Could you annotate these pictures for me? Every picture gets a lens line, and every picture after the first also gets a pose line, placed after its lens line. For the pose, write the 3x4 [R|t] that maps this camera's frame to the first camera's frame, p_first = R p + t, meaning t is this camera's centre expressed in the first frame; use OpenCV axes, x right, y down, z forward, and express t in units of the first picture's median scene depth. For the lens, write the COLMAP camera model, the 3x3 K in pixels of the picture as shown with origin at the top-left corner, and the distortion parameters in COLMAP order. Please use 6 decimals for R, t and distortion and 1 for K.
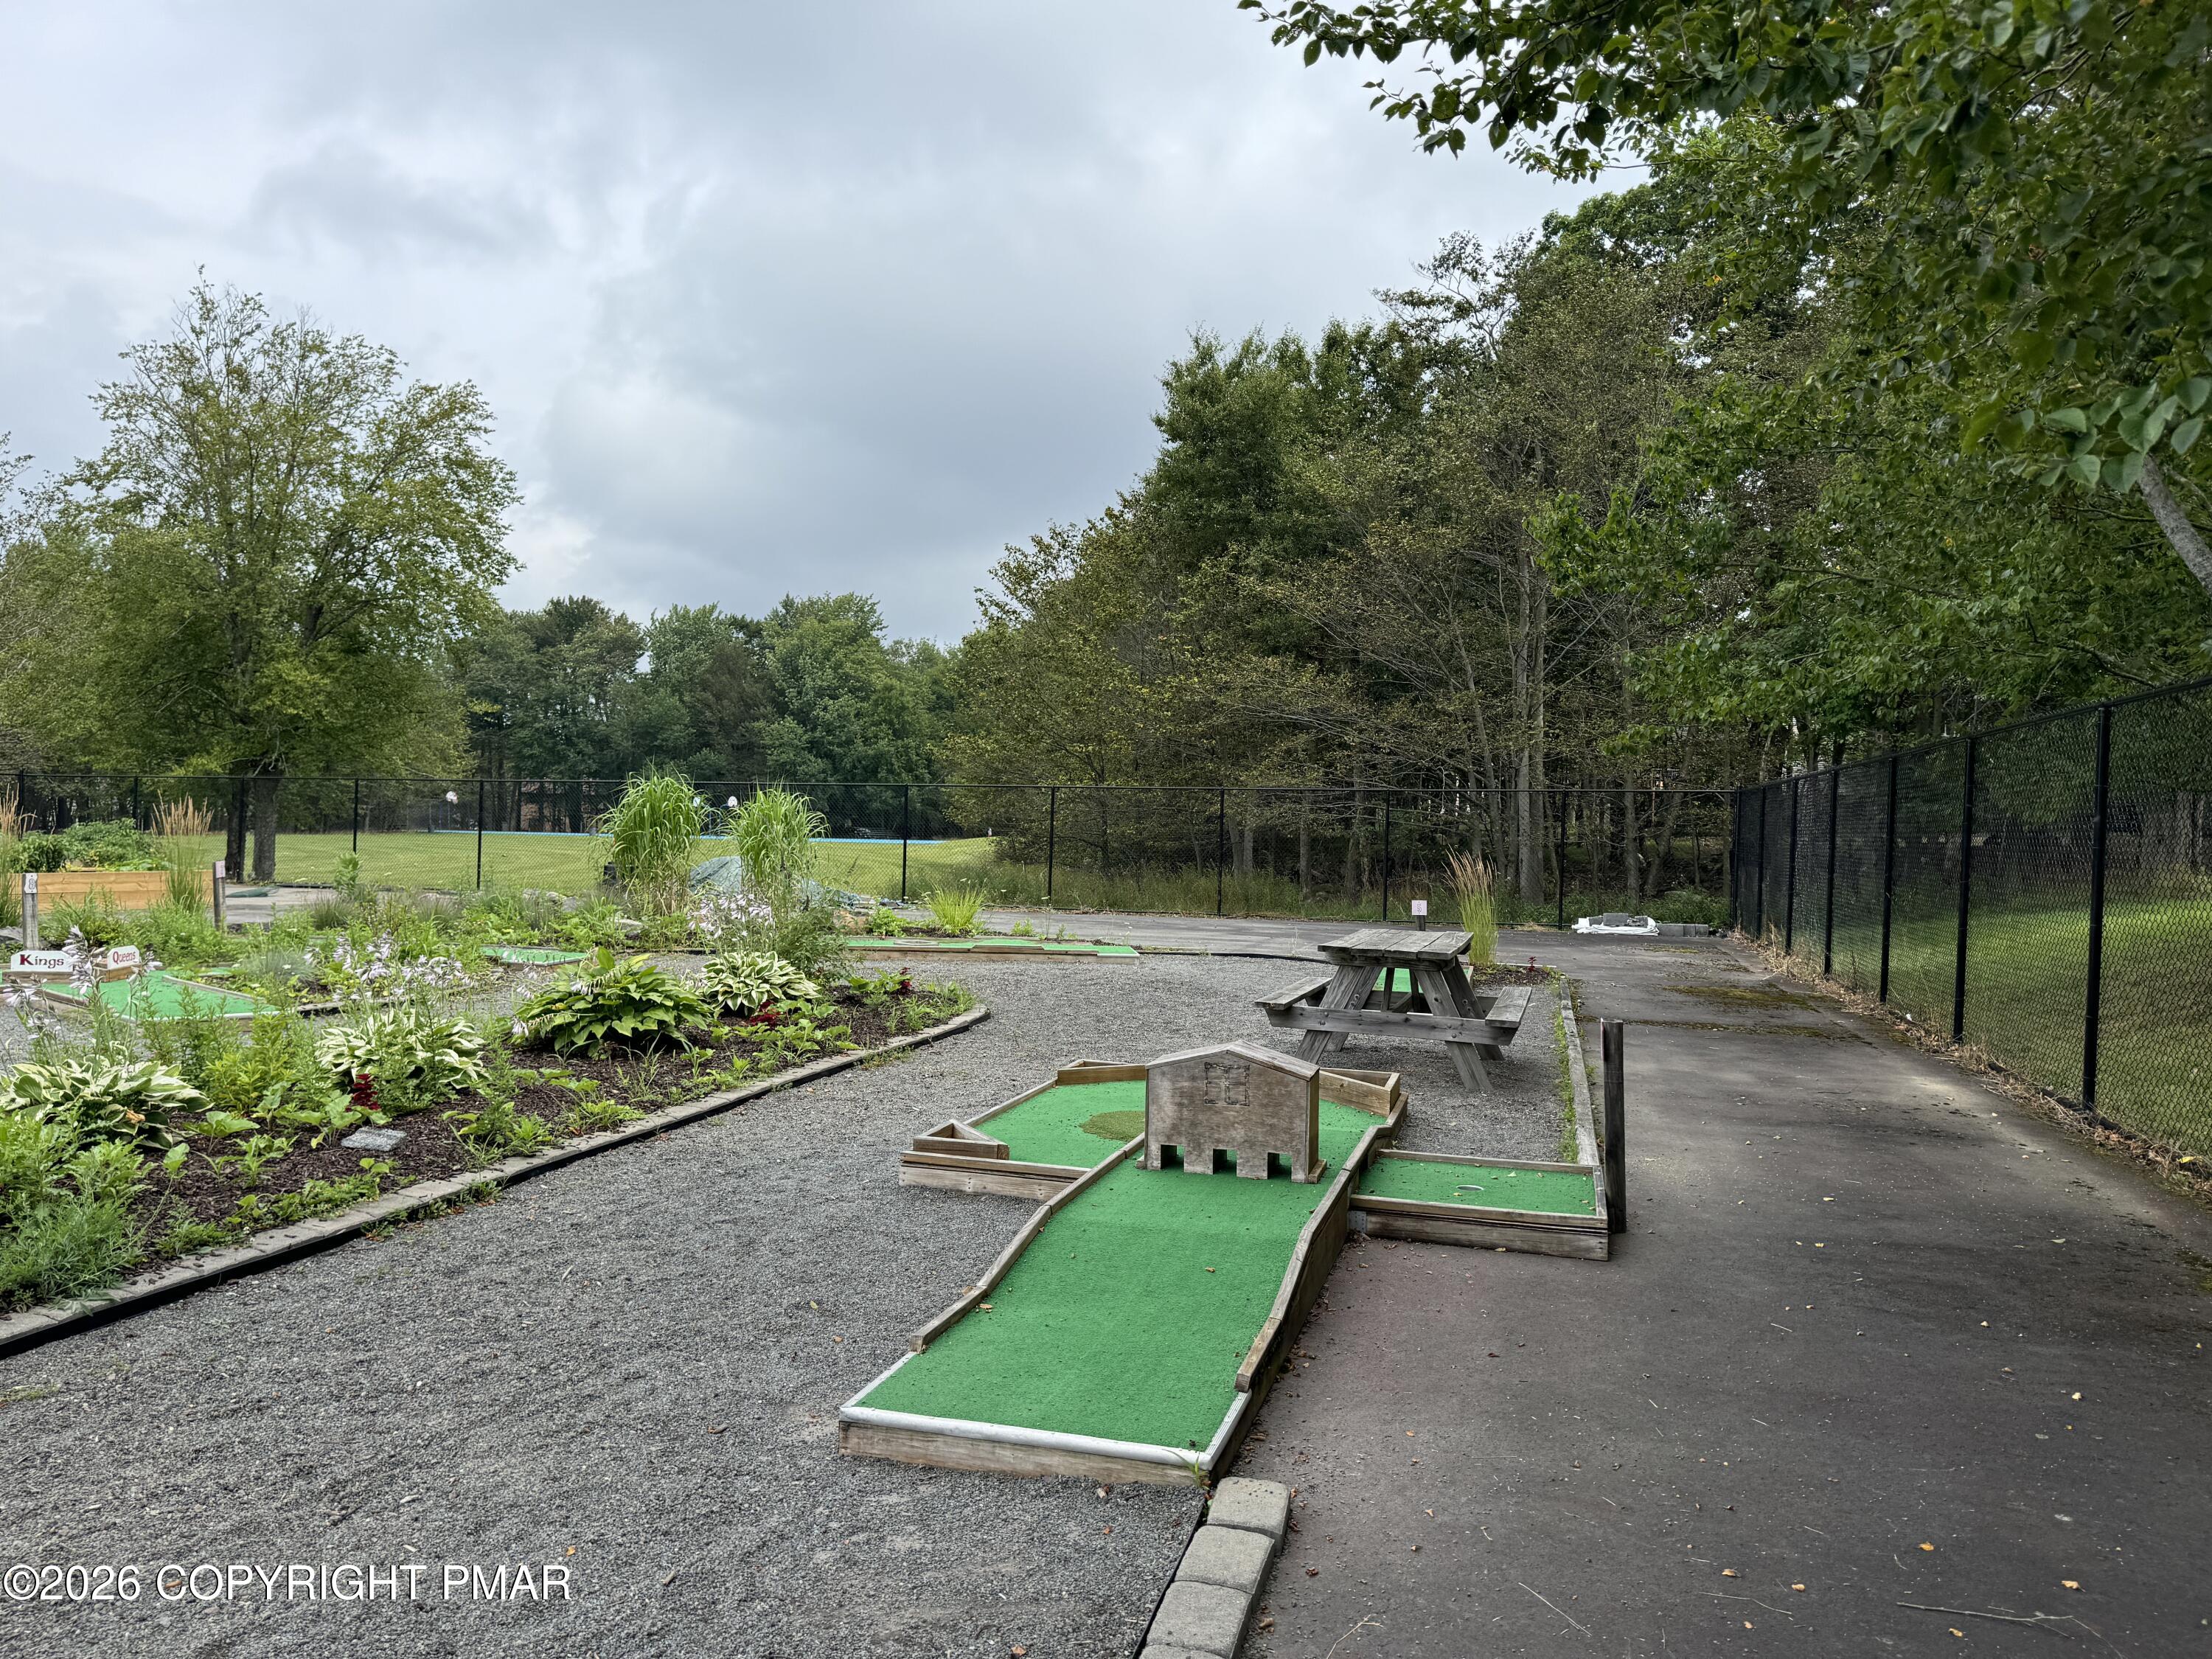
lens RADIAL K [[1551.8, 0, 1121.4], [0, 1551.8, 827.4], [0, 0, 1]] dist [0.162801, -0.286077]
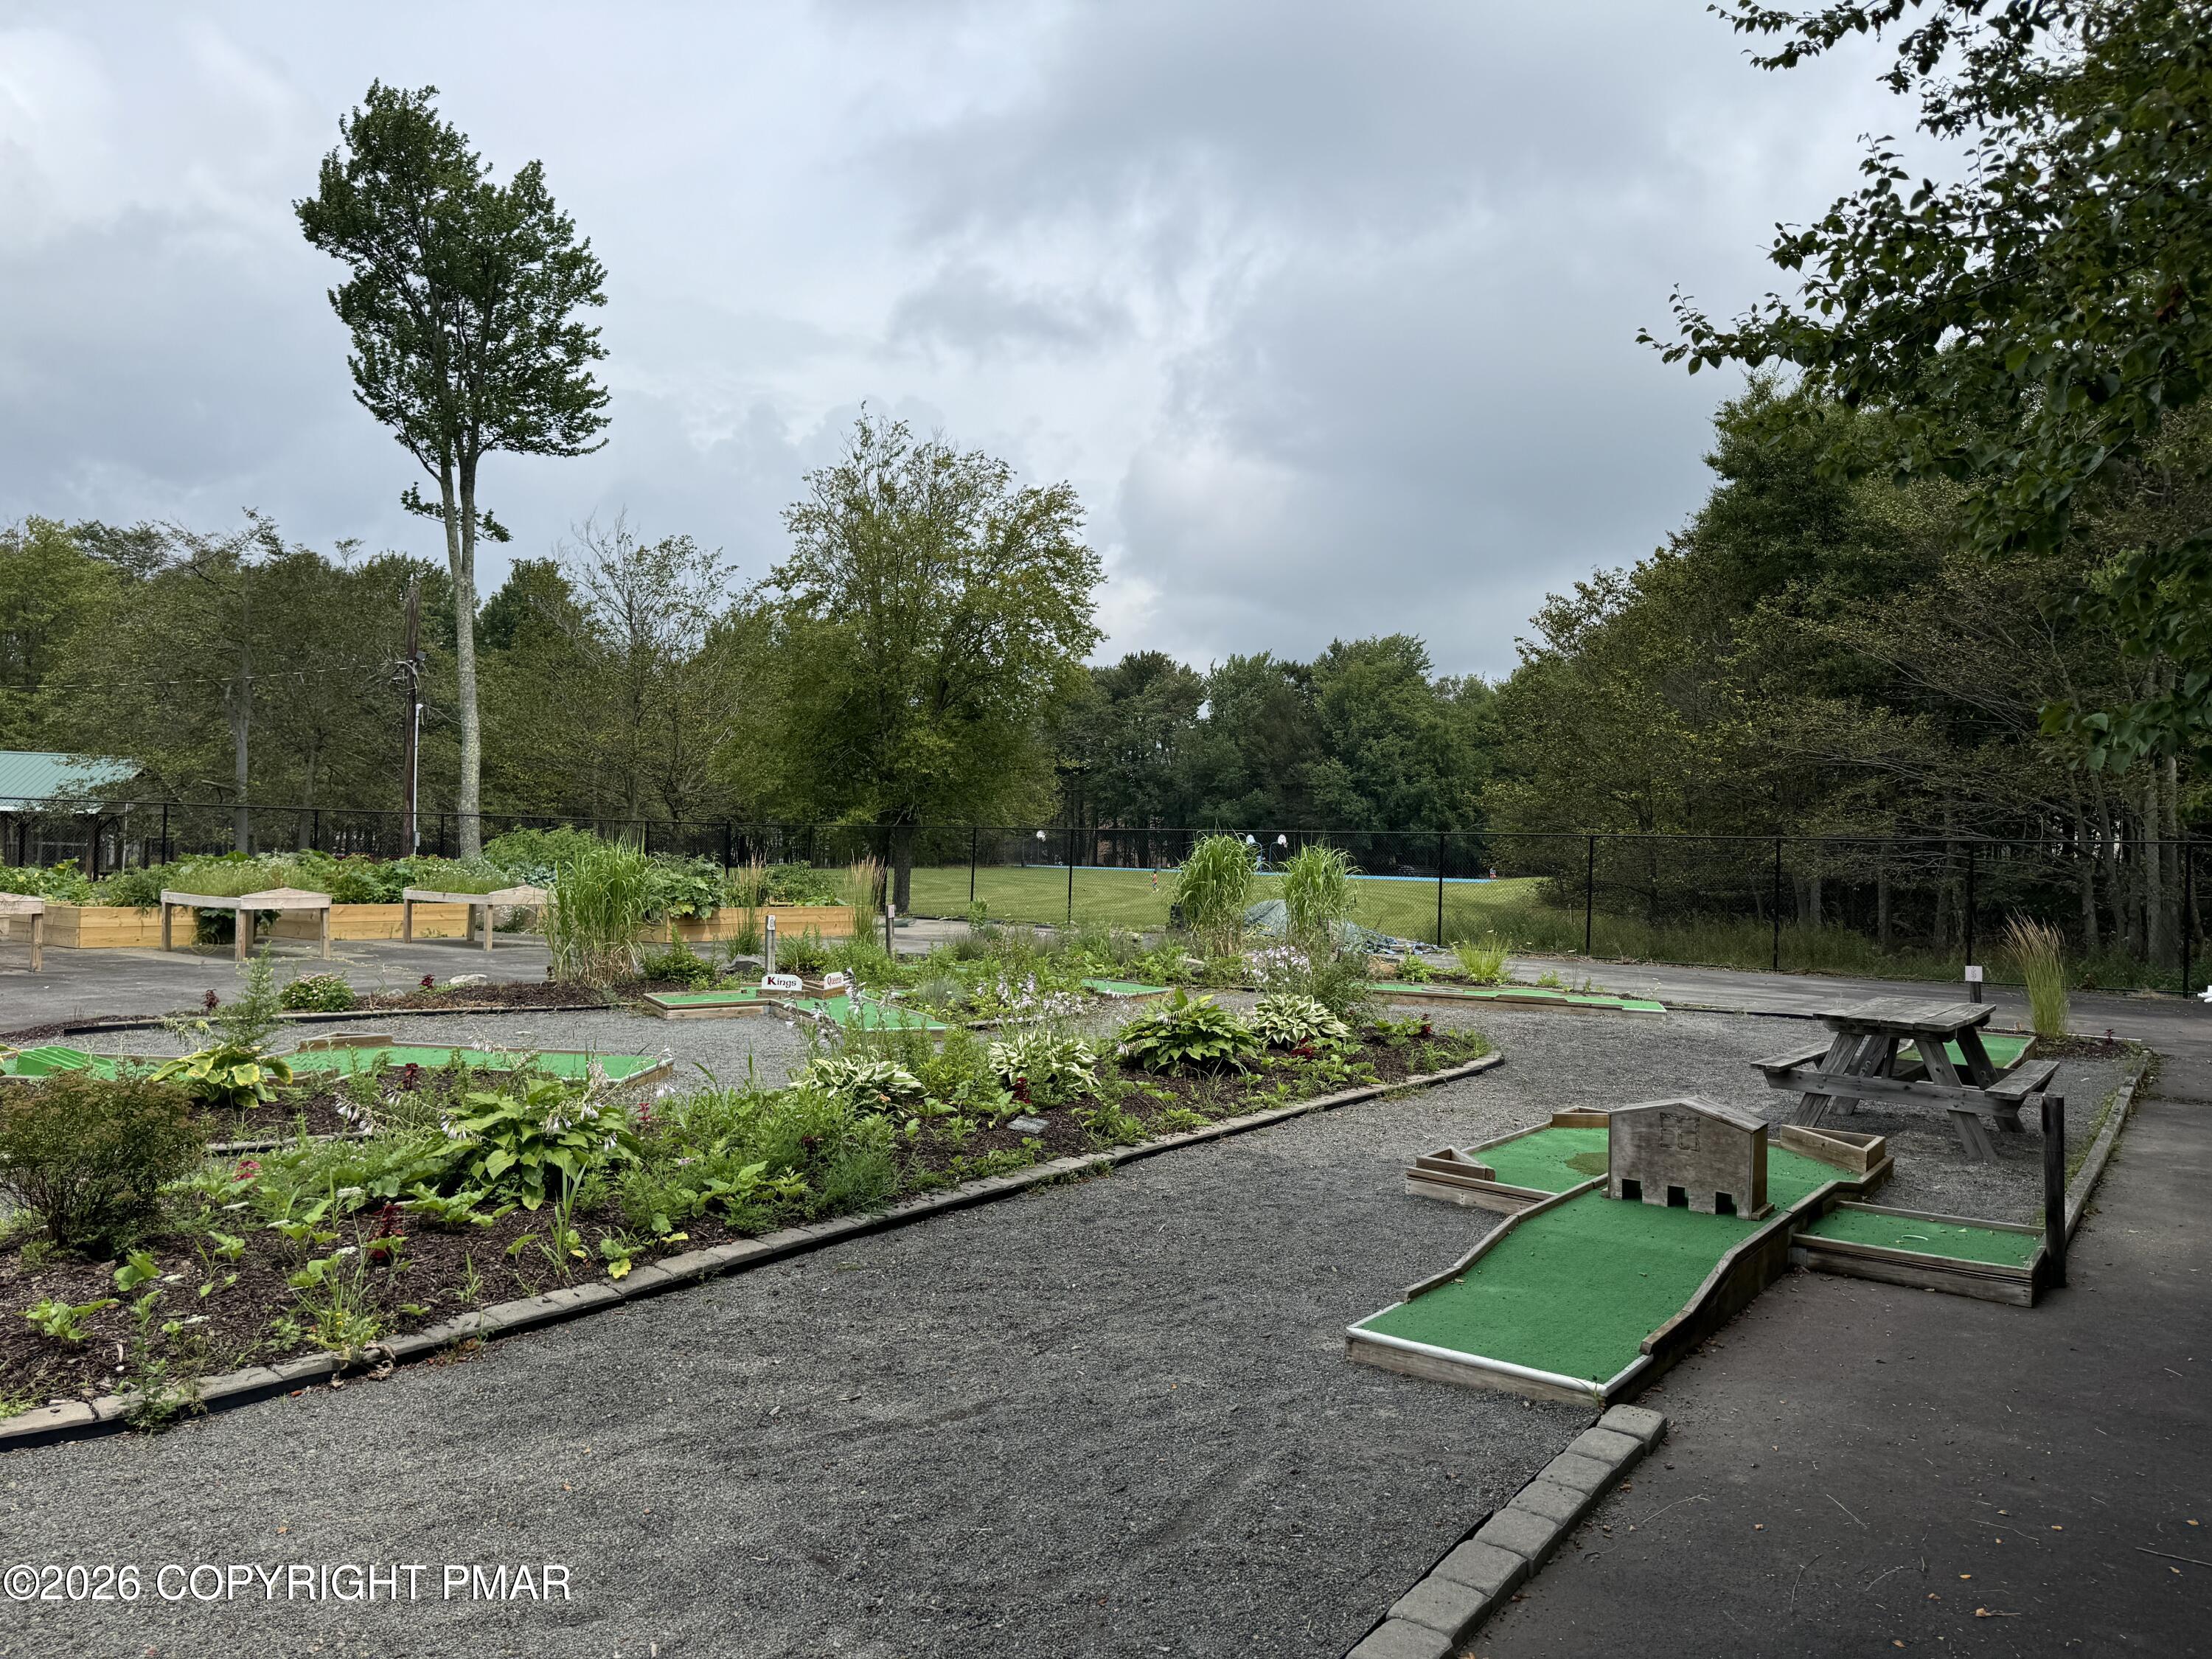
lens RADIAL K [[1551.8, 0, 1121.4], [0, 1551.8, 827.4], [0, 0, 1]] dist [0.162801, -0.286077]
pose [[0.940518, 0.000180, -0.339743, 0.057850], [-0.007775, 0.999749, -0.020995, -0.029318], [0.339654, 0.022388, 0.940284, -0.213860]]
